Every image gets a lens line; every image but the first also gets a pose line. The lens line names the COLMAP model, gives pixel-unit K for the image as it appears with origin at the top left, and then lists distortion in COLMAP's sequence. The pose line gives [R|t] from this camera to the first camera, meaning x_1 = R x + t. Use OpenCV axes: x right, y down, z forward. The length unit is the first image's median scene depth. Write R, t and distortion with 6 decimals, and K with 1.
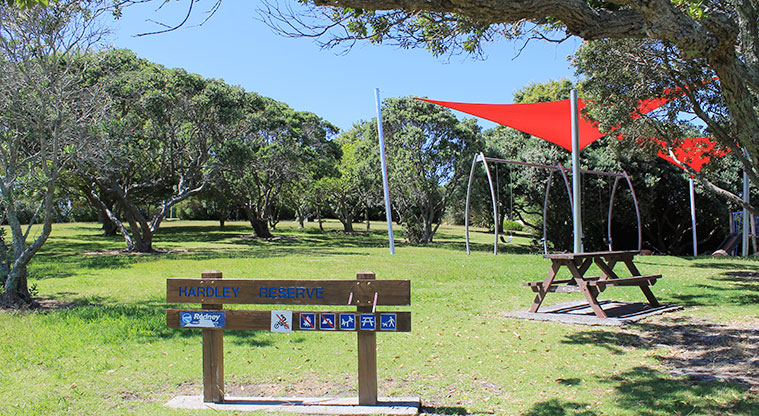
lens RADIAL K [[743.6, 0, 379.5], [0, 743.6, 208.0], [0, 0, 1]] dist [-0.042503, 0.003177]
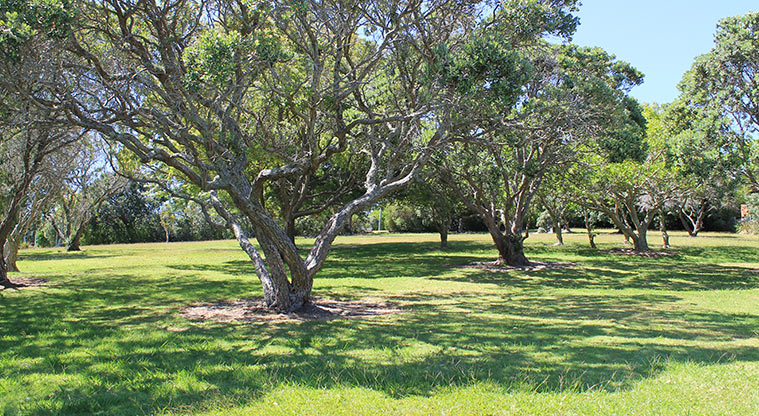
lens RADIAL K [[857.2, 0, 379.5], [0, 857.2, 208.0], [0, 0, 1]] dist [-0.099083, 0.007275]
pose [[0.961315, -0.022049, -0.274567, -0.061455], [0.019755, 0.999743, -0.011119, -0.000493], [0.274742, 0.005265, 0.961504, 0.265761]]
